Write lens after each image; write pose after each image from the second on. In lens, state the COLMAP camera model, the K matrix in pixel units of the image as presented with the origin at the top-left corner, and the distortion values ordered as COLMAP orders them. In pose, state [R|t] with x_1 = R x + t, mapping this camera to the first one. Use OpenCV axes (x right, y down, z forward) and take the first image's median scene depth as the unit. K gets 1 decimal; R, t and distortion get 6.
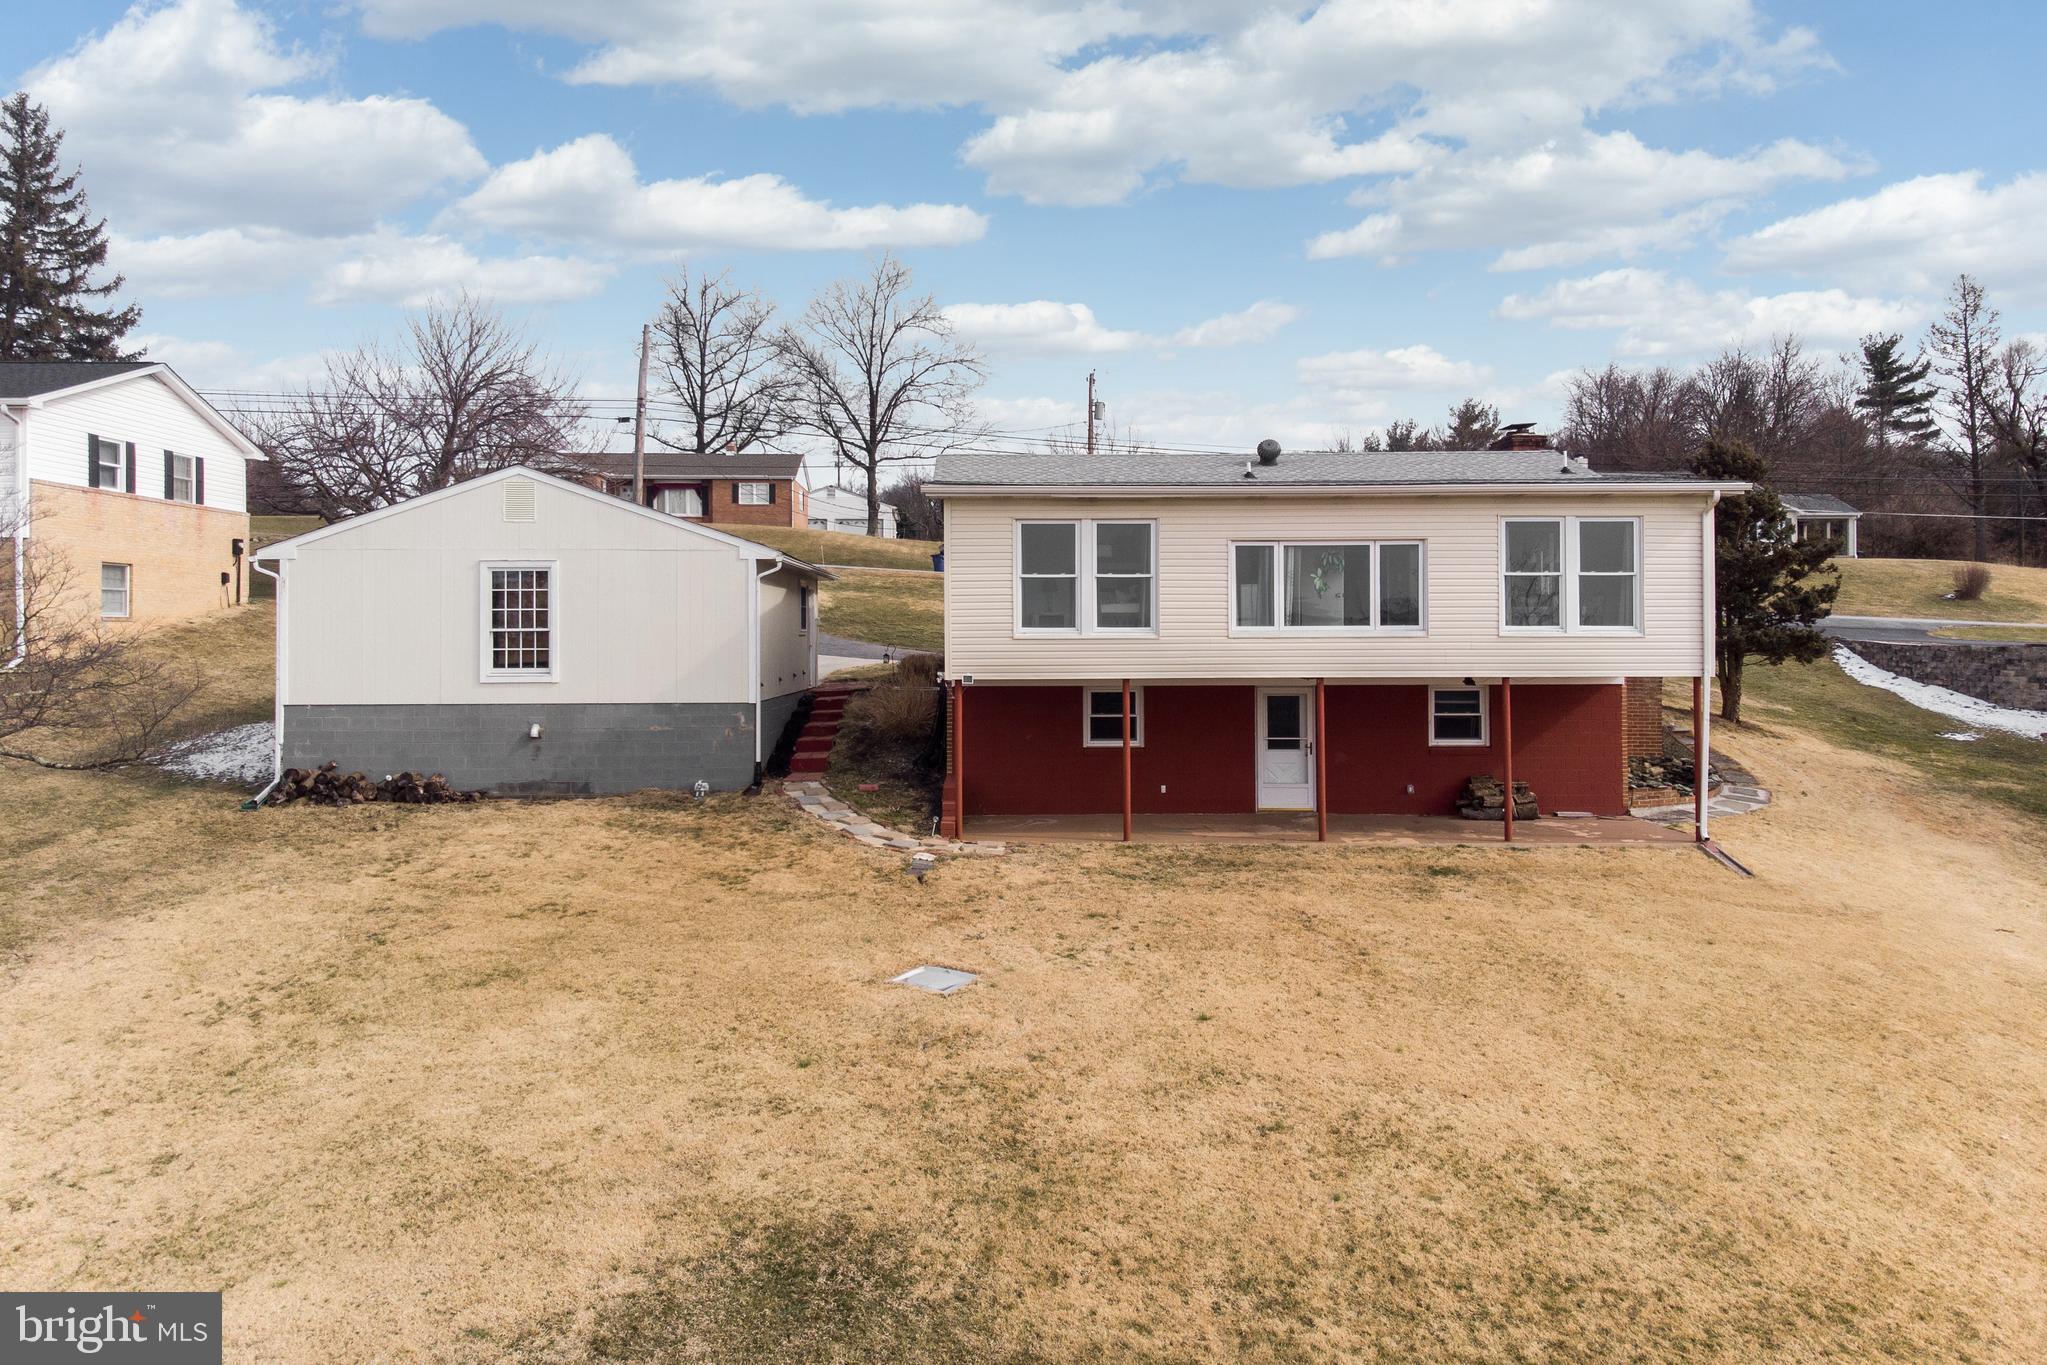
lens RADIAL K [[1491.6, 0, 1029.7], [0, 1491.6, 647.9], [0, 0, 1]] dist [0.032310, 0.019473]
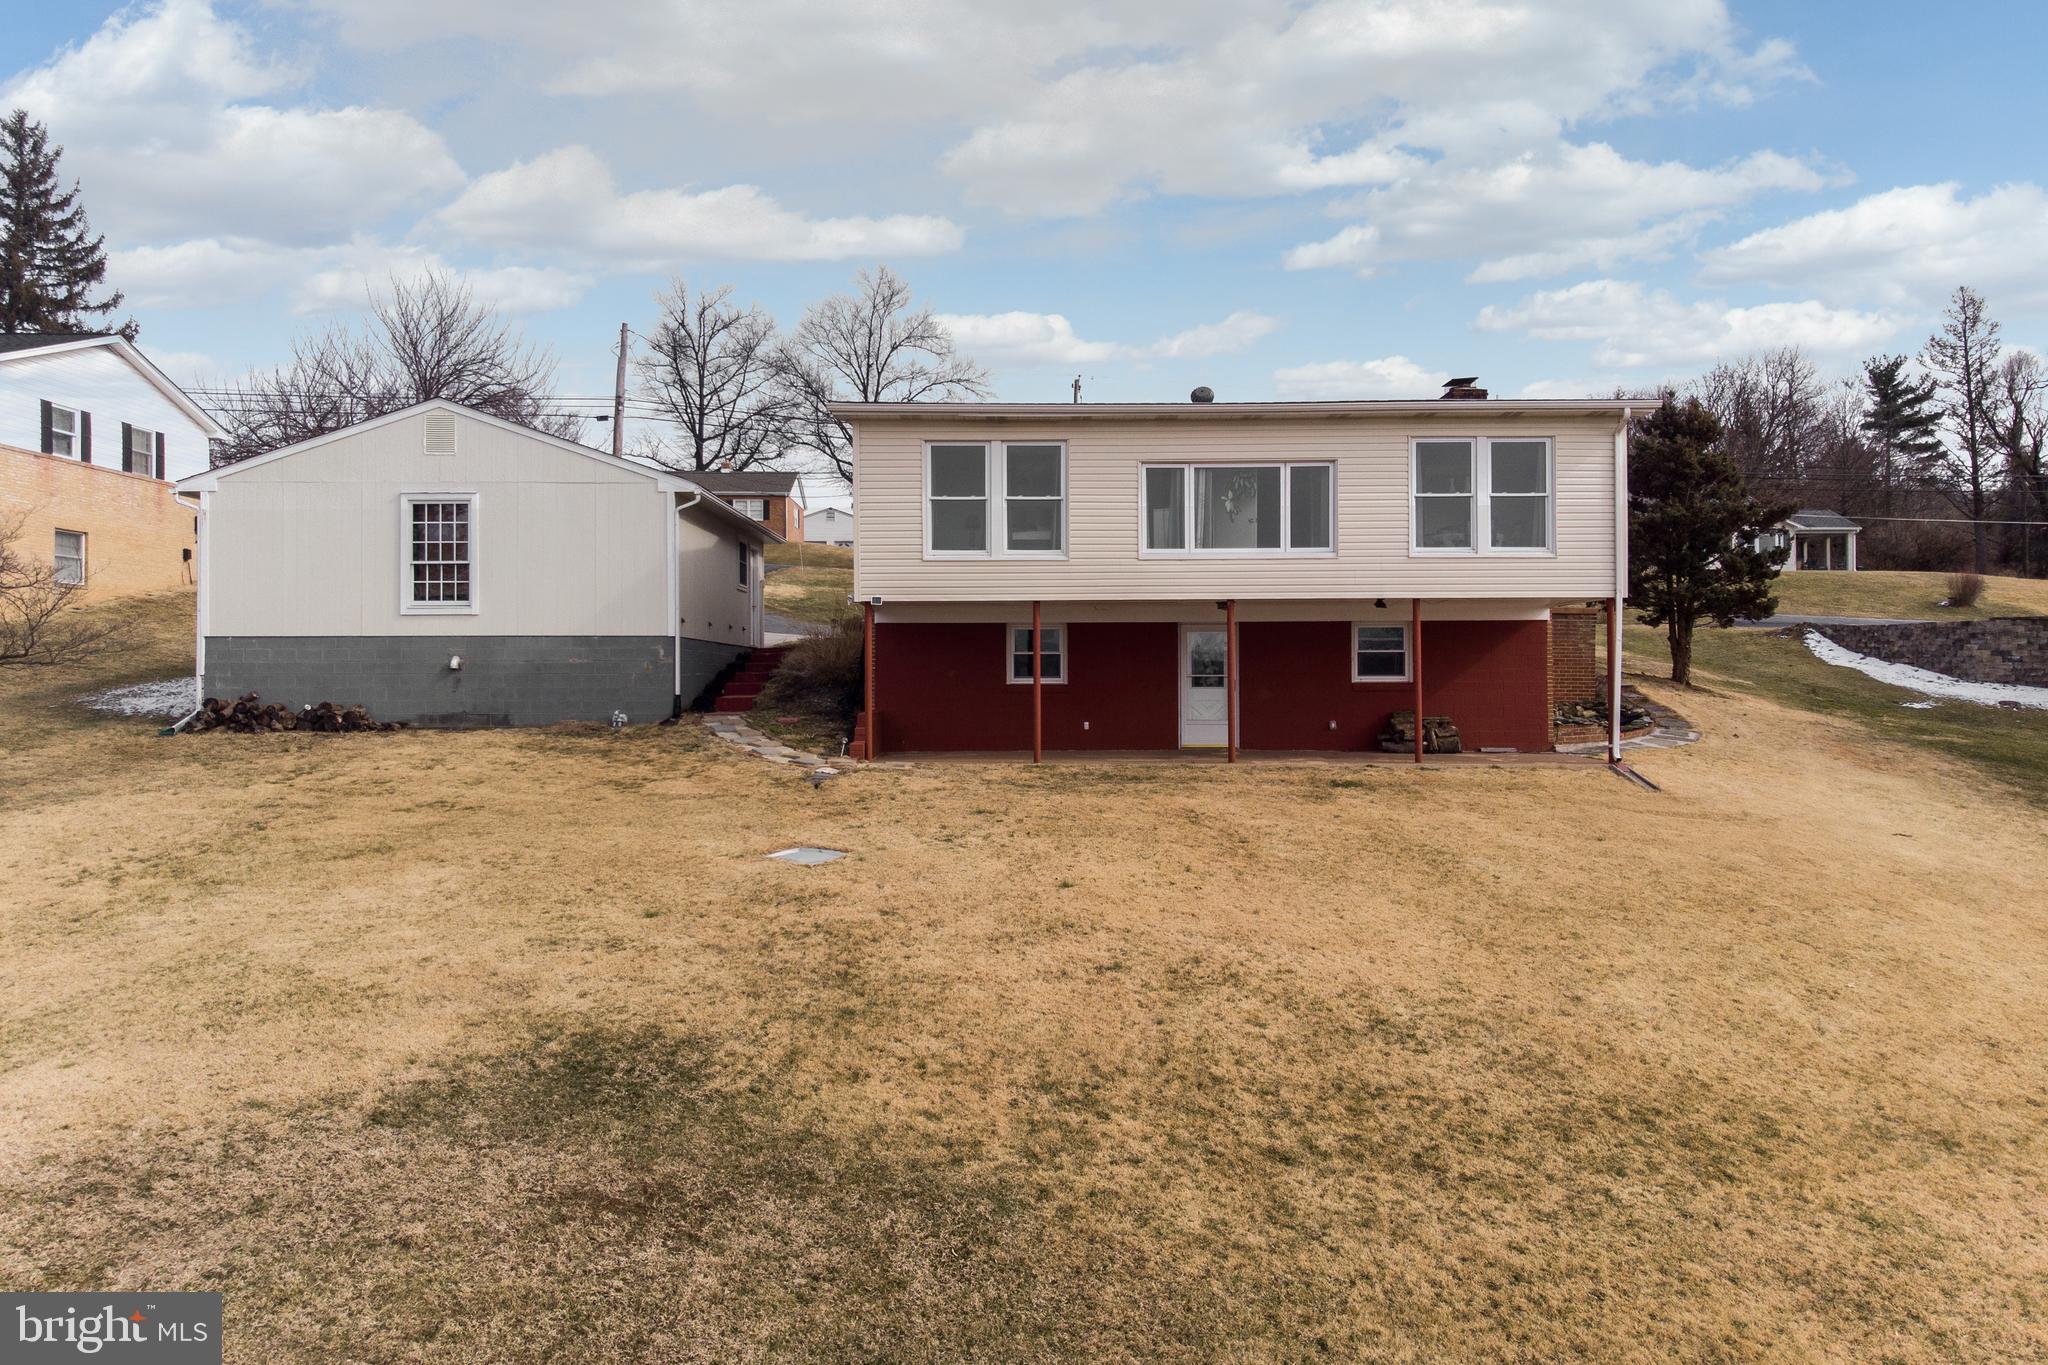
lens RADIAL K [[1489.8, 0, 1024.0], [0, 1489.8, 682.5], [0, 0, 1]] dist [0.027203, 0.026999]
pose [[0.999927, -0.001604, -0.011959, 0.070056], [0.001592, 0.999998, -0.000959, 0.078110], [0.011961, 0.000940, 0.999928, 0.002415]]
